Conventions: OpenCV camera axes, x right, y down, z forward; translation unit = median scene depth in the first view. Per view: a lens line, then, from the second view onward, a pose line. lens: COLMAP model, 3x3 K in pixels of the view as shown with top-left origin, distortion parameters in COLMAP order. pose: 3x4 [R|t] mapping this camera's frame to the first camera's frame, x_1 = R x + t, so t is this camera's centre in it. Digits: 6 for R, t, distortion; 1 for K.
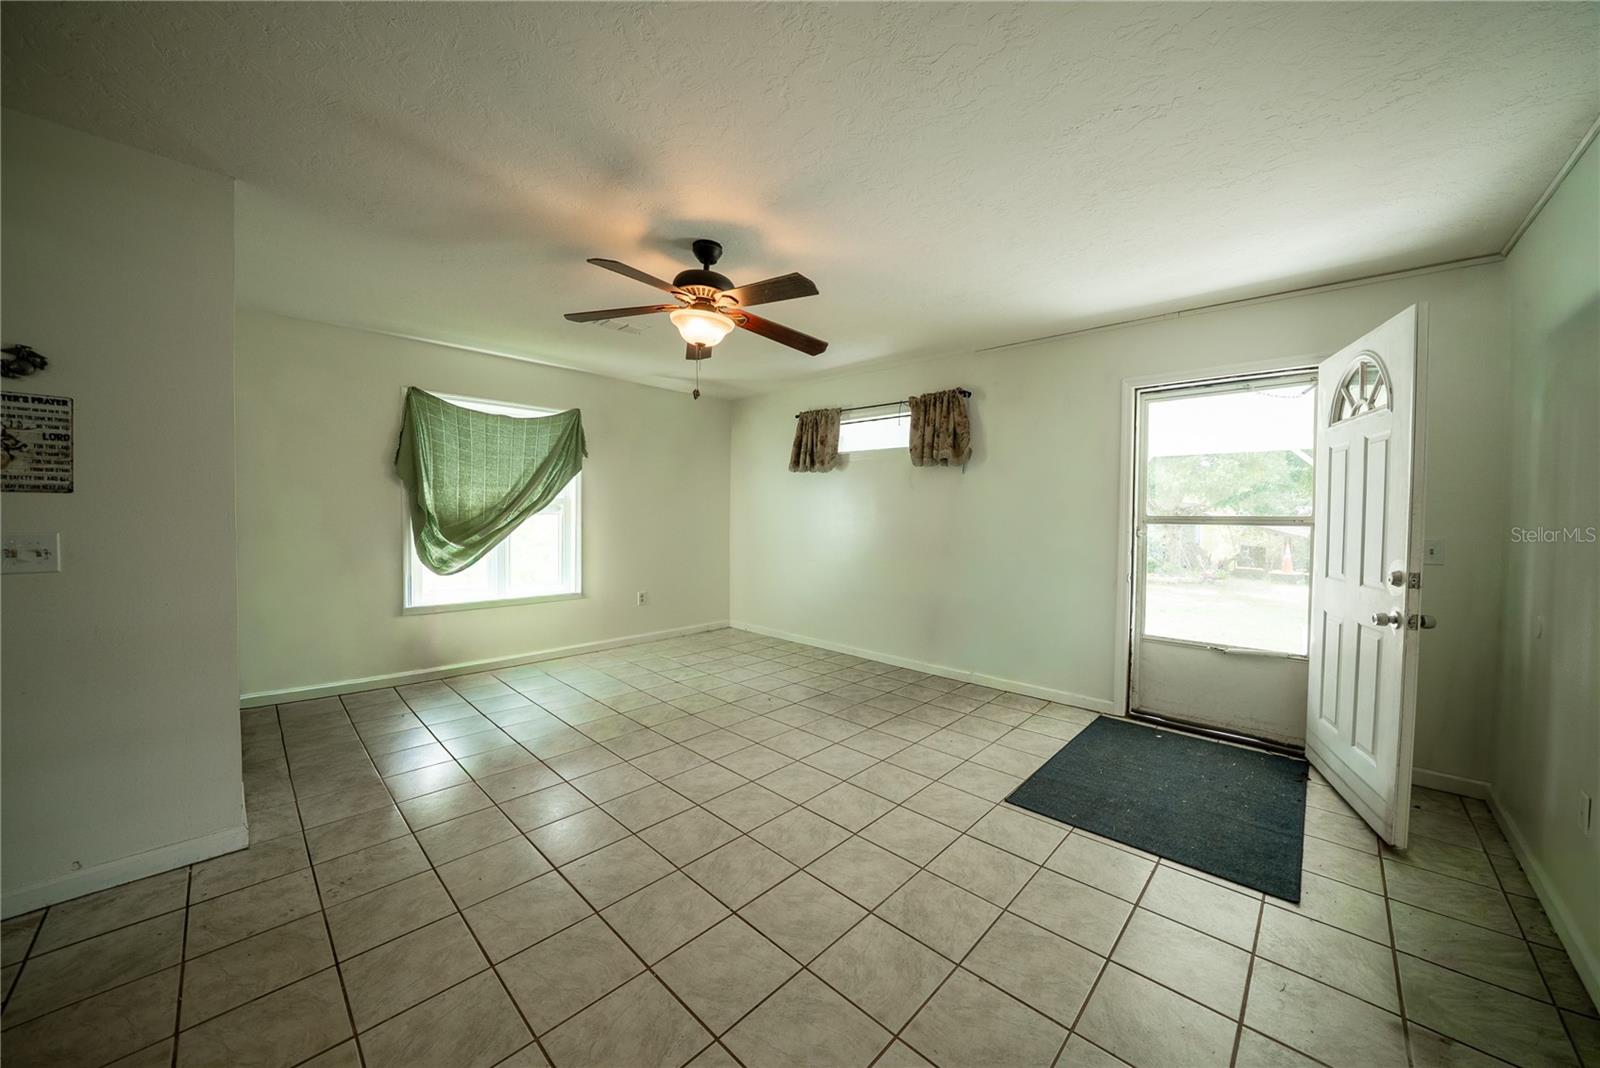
lens RADIAL K [[561.5, 0, 802.2], [0, 561.5, 523.4], [0, 0, 1]] dist [-0.011907, -0.000115]
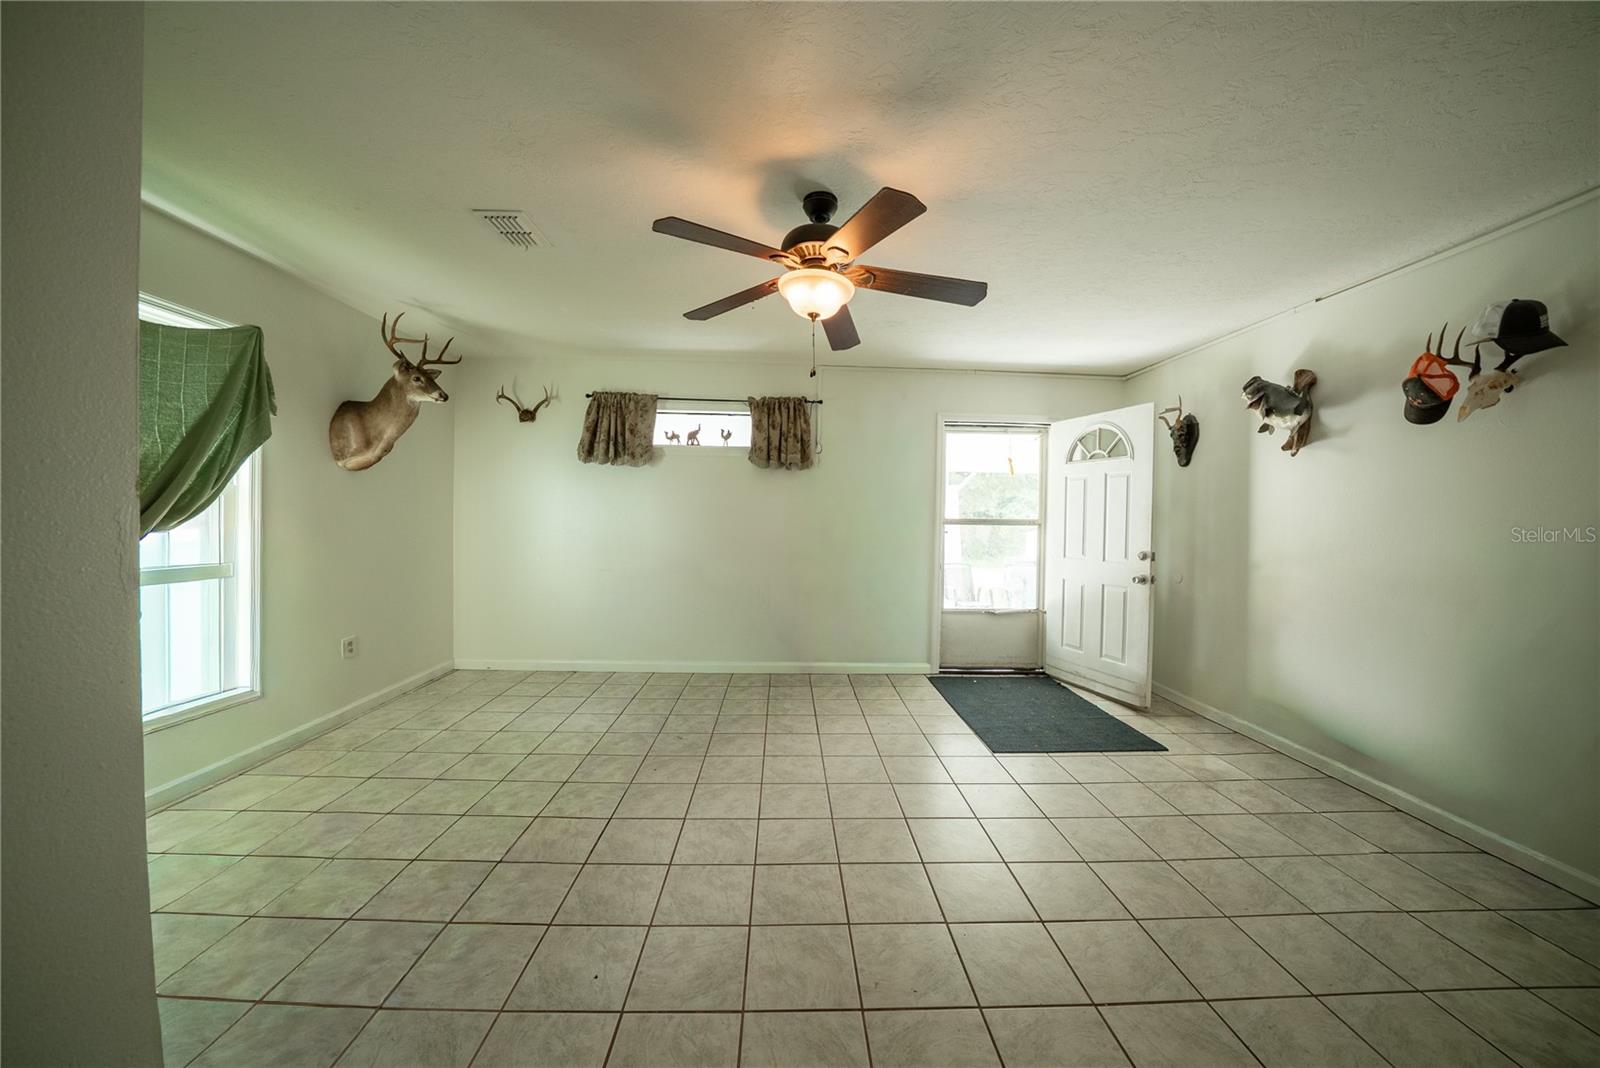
lens RADIAL K [[561.5, 0, 796.4], [0, 561.5, 533.7], [0, 0, 1]] dist [-0.011907, -0.000115]
pose [[0.705813, -0.024174, 0.707986, -0.470986], [0.003685, 0.999529, 0.030455, -0.015928], [-0.708389, -0.018887, 0.705570, 0.256506]]
